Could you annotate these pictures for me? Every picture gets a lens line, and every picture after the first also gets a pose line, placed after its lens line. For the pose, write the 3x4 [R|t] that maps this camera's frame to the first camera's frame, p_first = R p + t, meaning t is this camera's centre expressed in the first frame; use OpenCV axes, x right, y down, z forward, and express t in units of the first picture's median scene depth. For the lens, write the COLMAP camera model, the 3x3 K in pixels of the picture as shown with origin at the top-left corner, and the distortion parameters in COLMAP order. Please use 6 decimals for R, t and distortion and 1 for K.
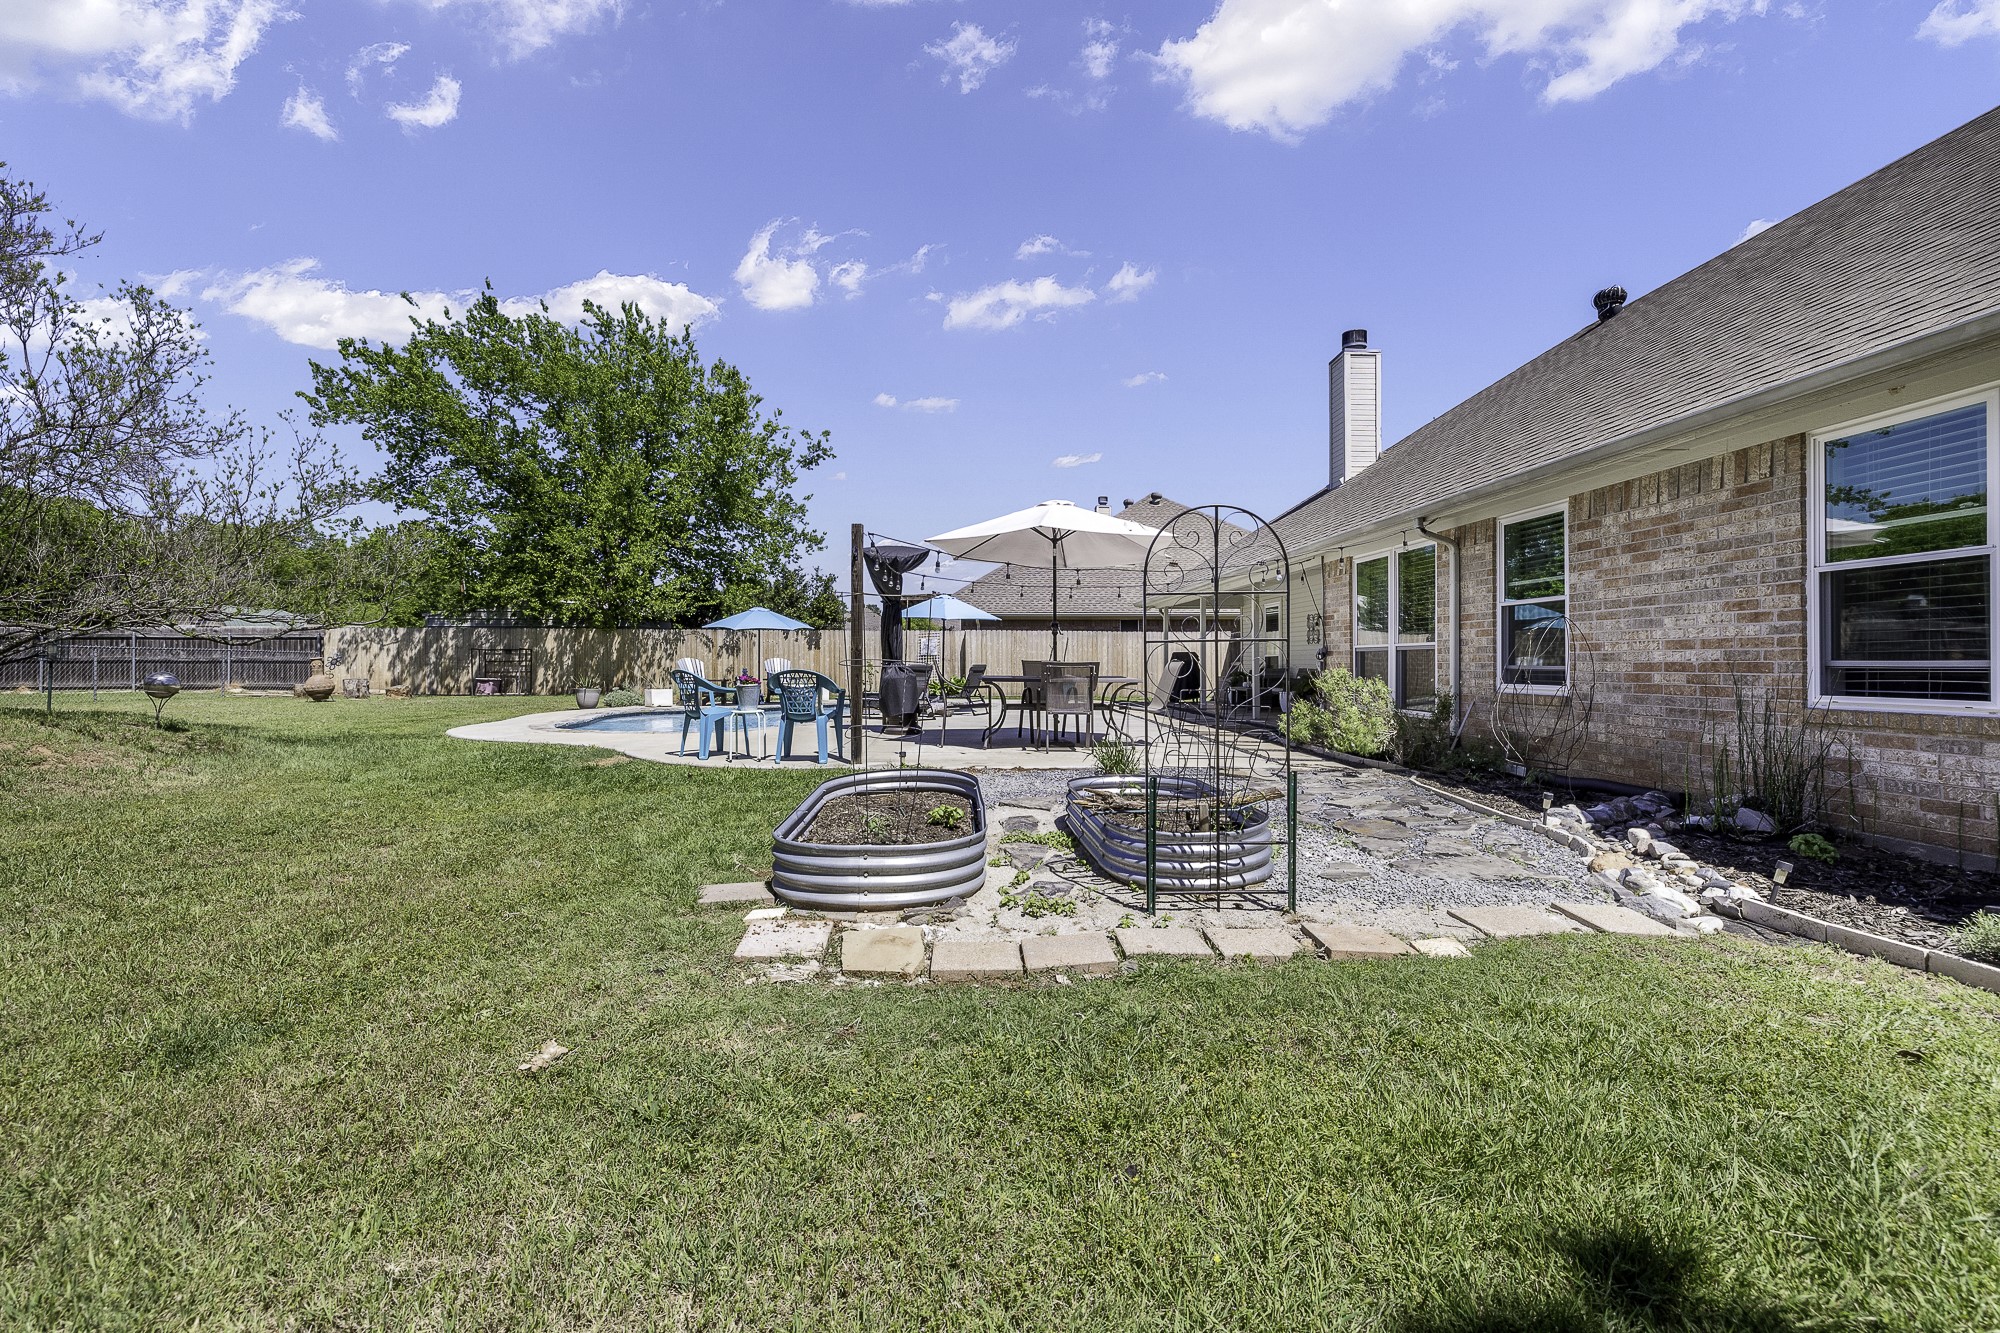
lens RADIAL K [[849.8, 0, 994.2], [0, 849.8, 666.9], [0, 0, 1]] dist [-0.000550, 0.000238]
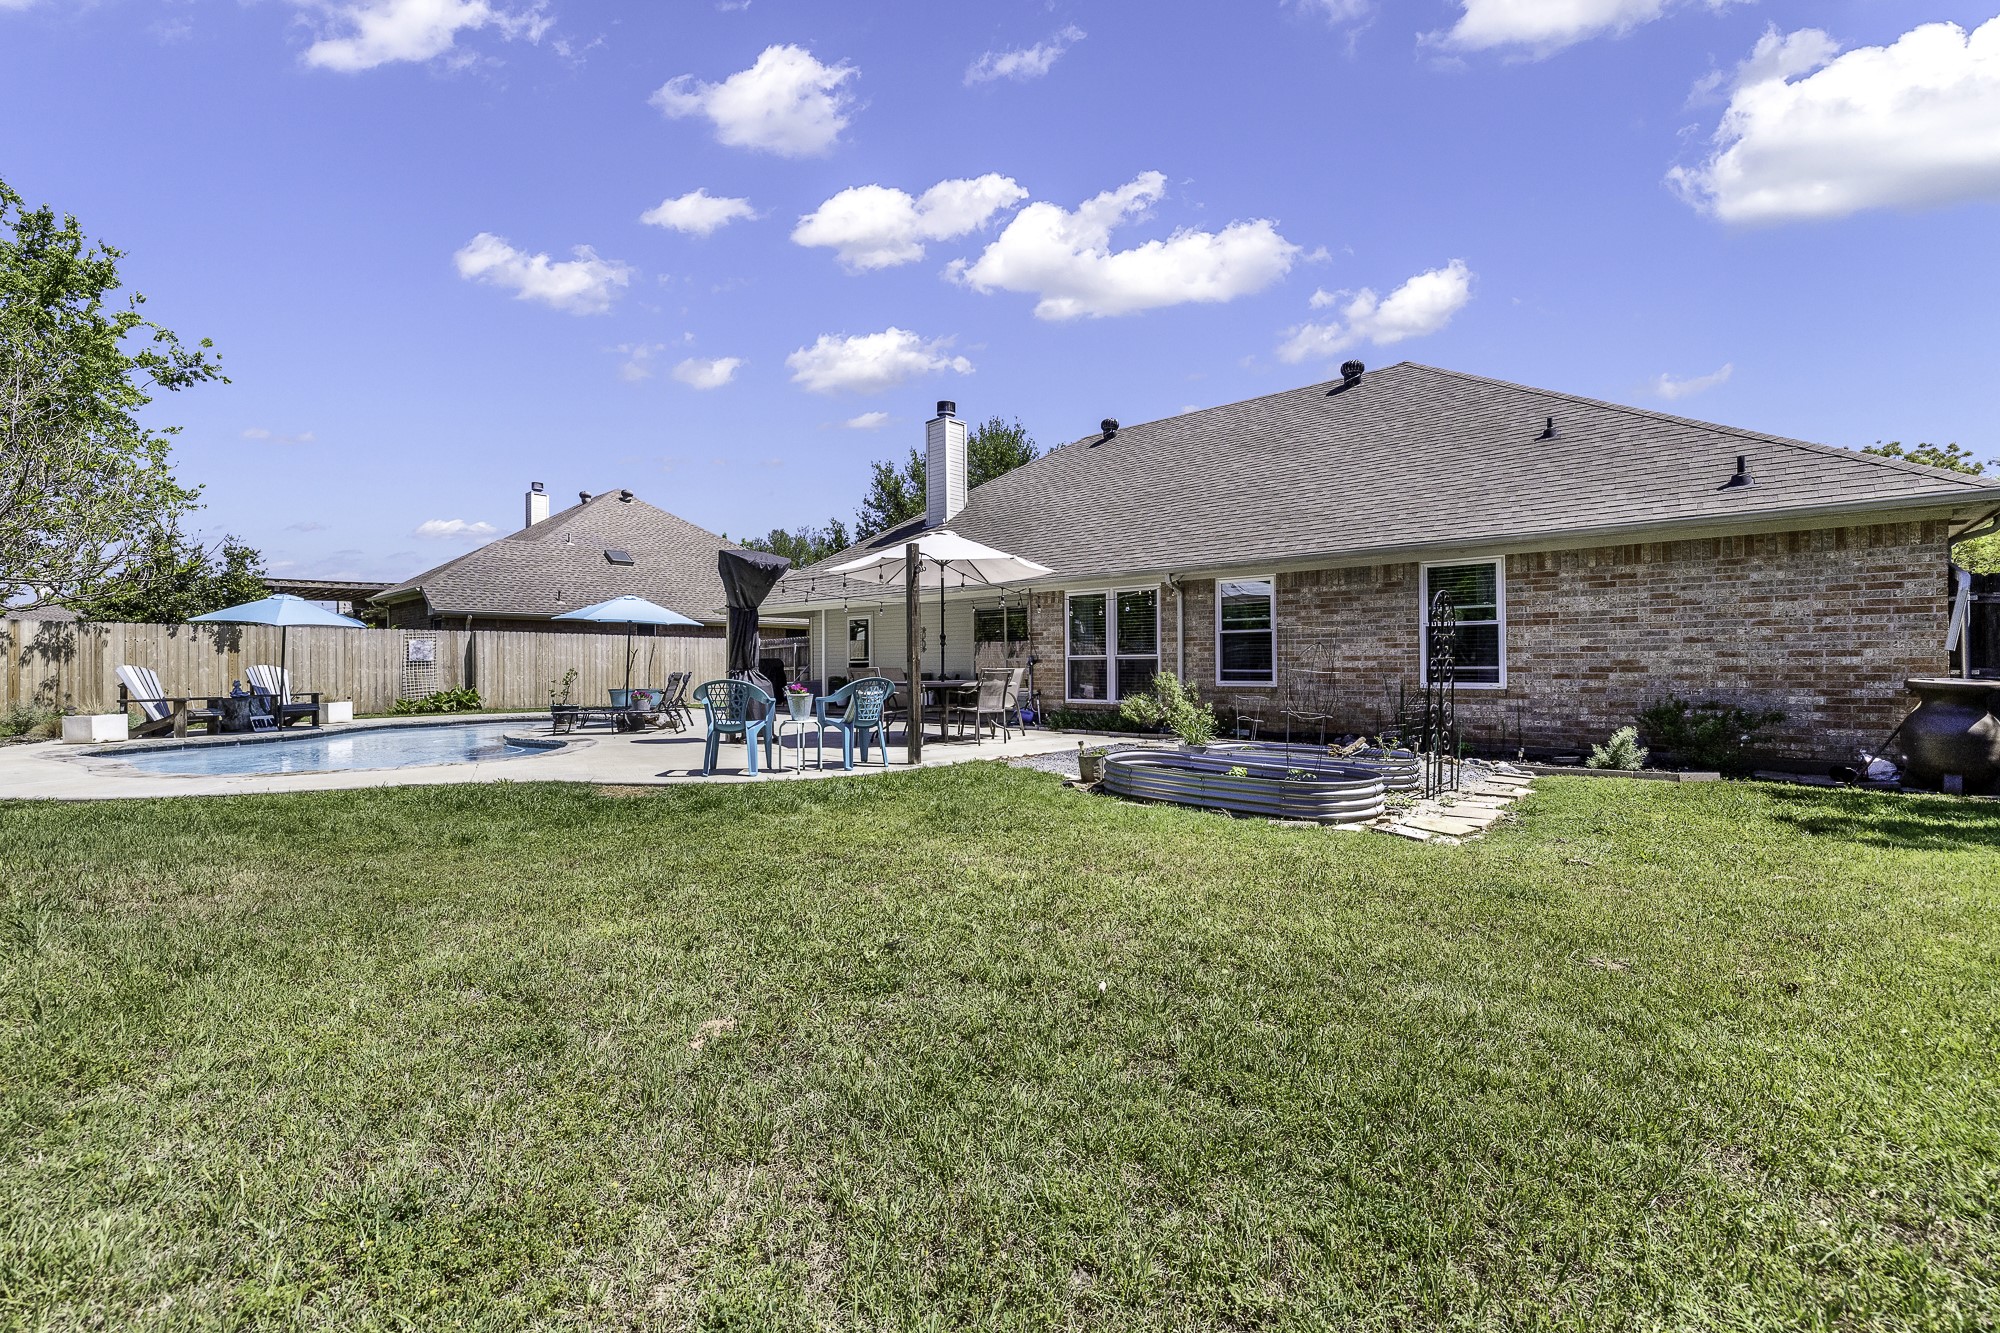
lens RADIAL K [[849.8, 0, 1003.1], [0, 849.8, 664.2], [0, 0, 1]] dist [-0.000550, 0.000238]
pose [[0.696149, -0.001328, 0.717896, -0.674921], [0.008032, 0.999950, -0.005939, -0.004560], [-0.717853, 0.009901, 0.696125, 0.125666]]
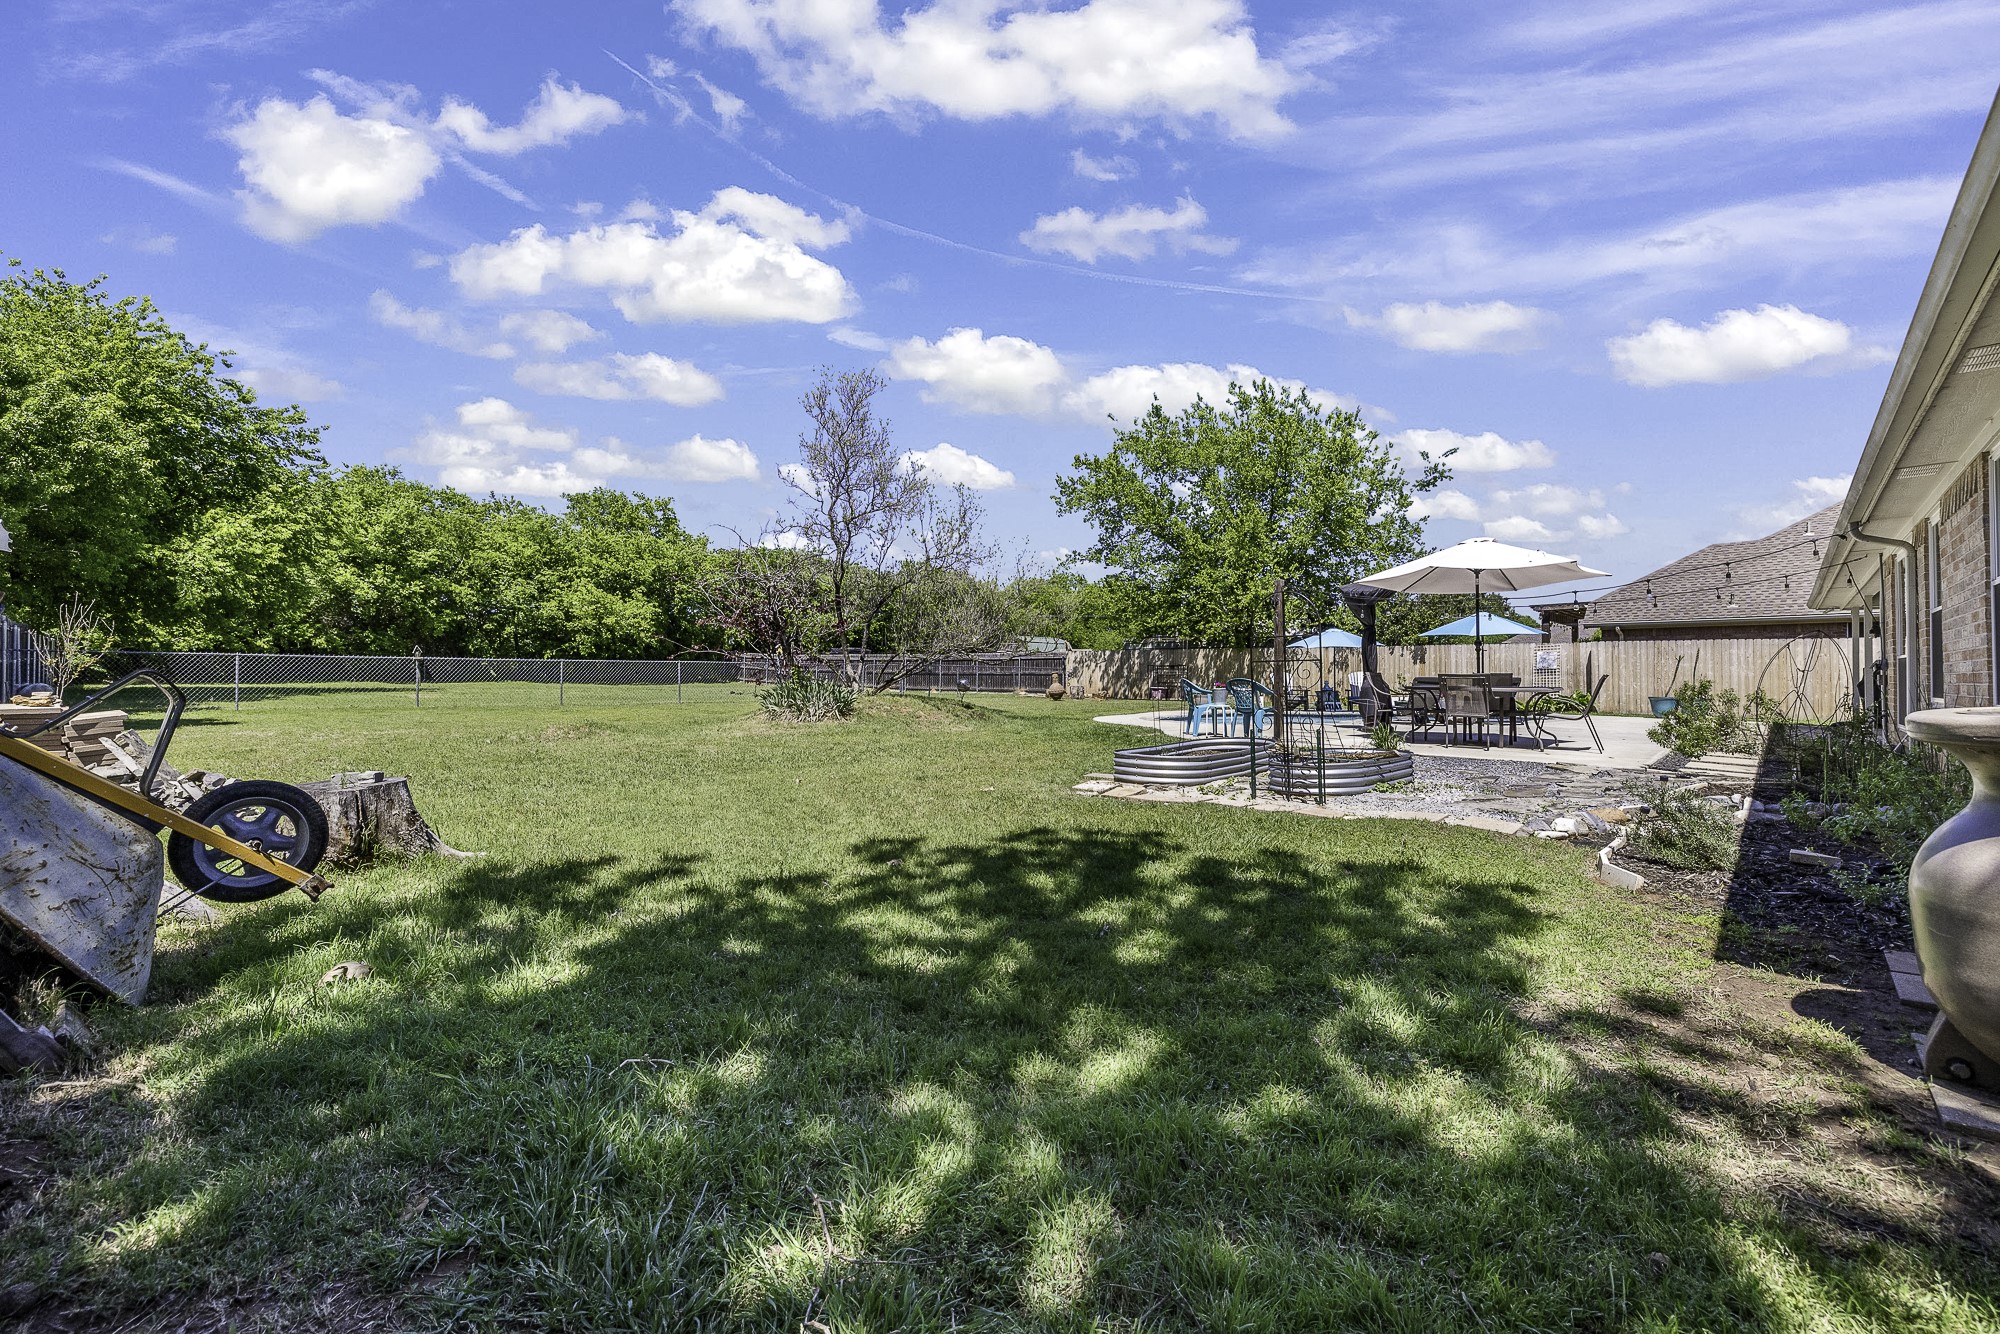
lens RADIAL K [[849.8, 0, 992.6], [0, 849.8, 668.5], [0, 0, 1]] dist [-0.000550, 0.000238]
pose [[0.702184, -0.004016, -0.711984, 0.421068], [-0.006952, 0.999898, -0.012496, 0.005445], [0.711961, 0.013724, 0.702084, -0.303447]]
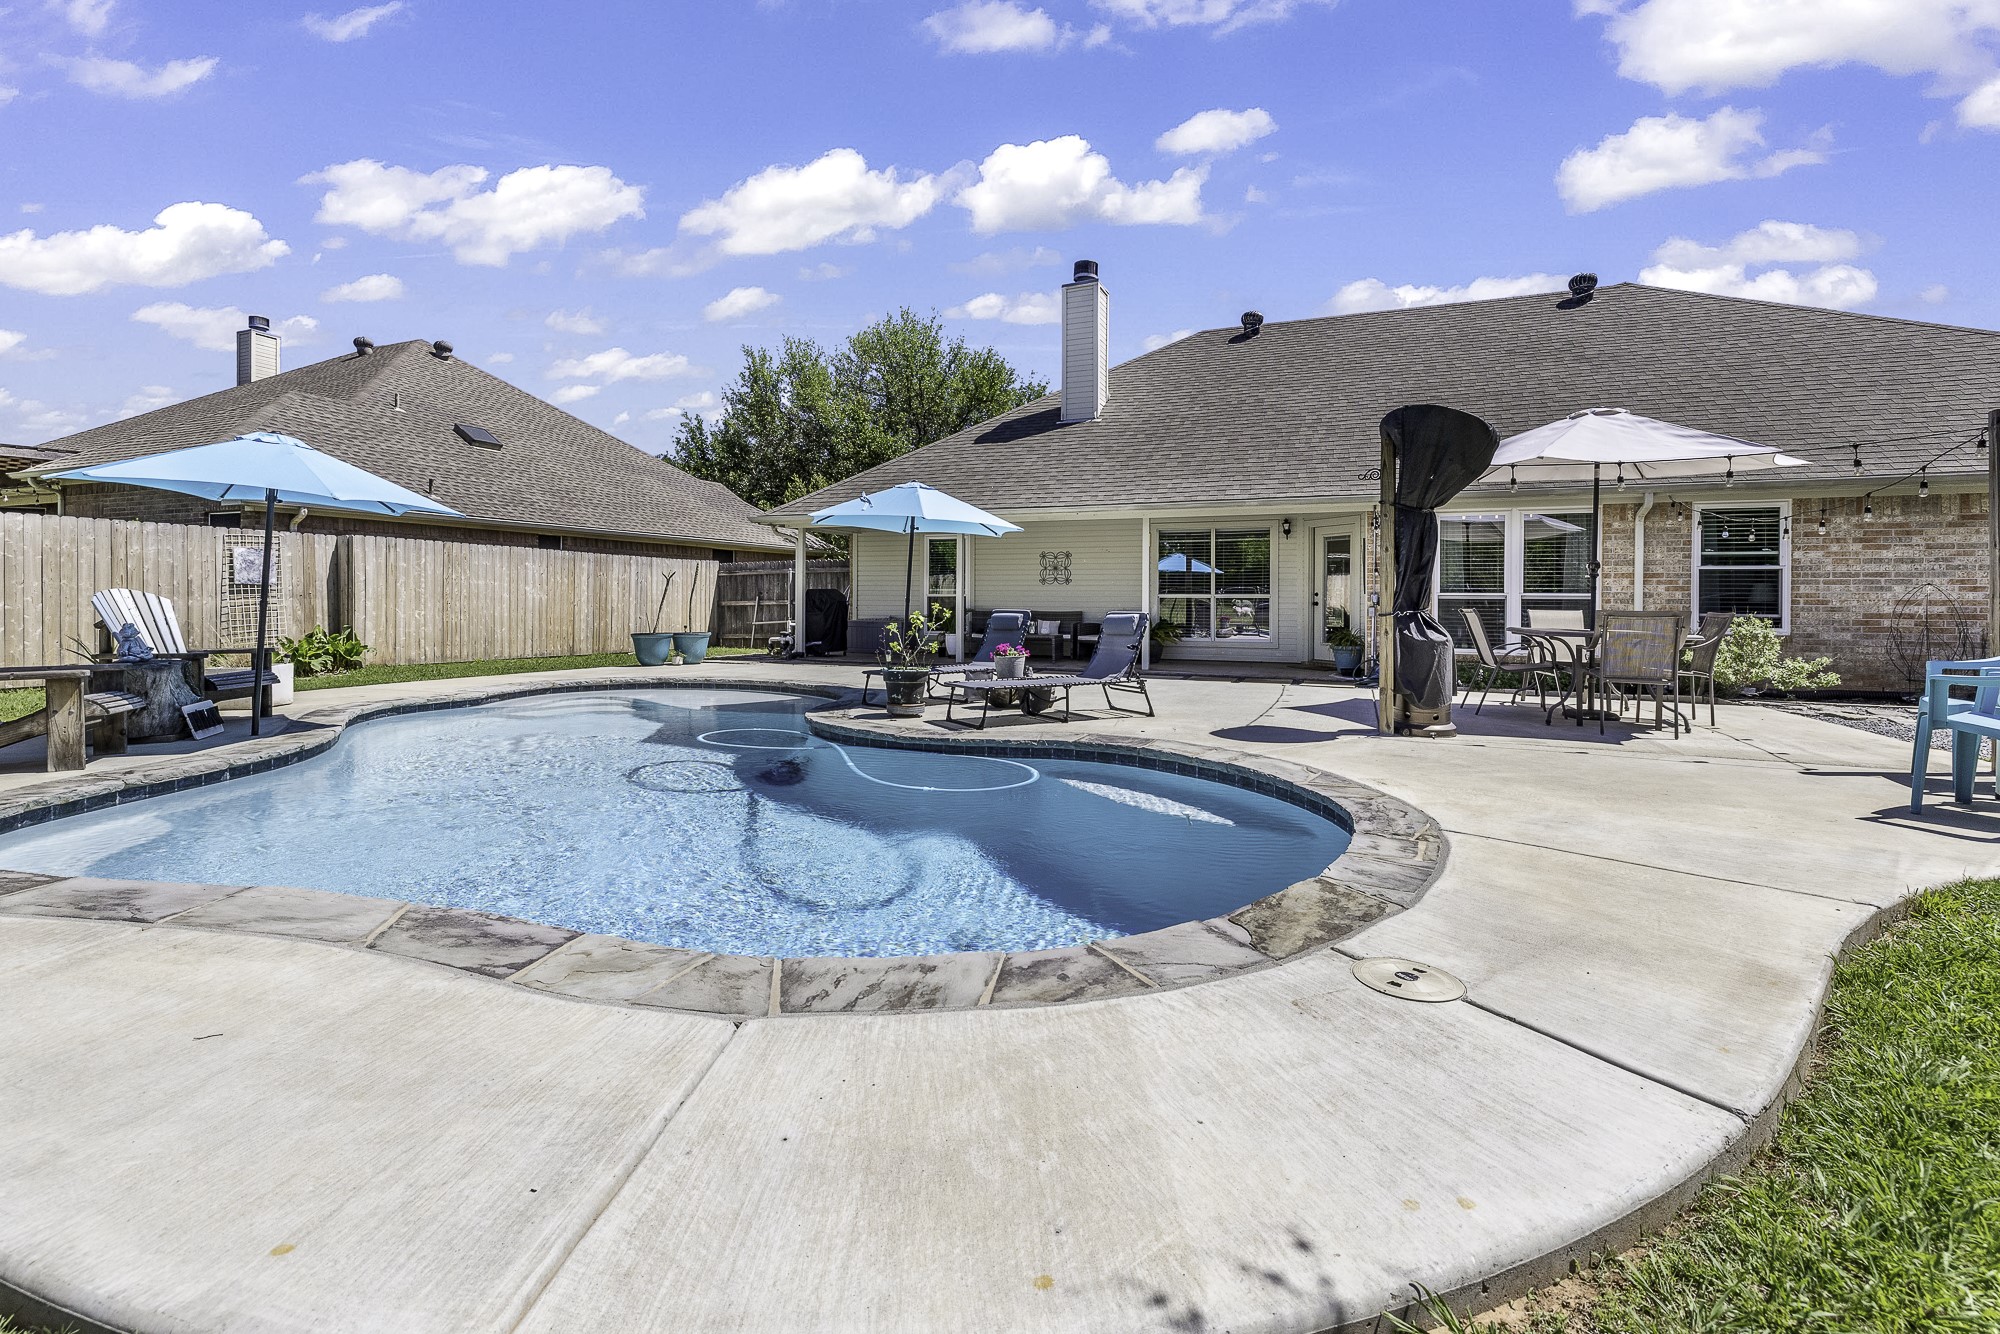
lens RADIAL K [[849.8, 0, 1002.0], [0, 849.8, 610.1], [0, 0, 1]] dist [-0.000550, 0.000238]
pose [[0.401839, -0.008747, 0.915668, -0.827381], [-0.002448, 0.999941, 0.010626, -0.014719], [-0.915707, -0.006511, 0.401794, 1.139975]]
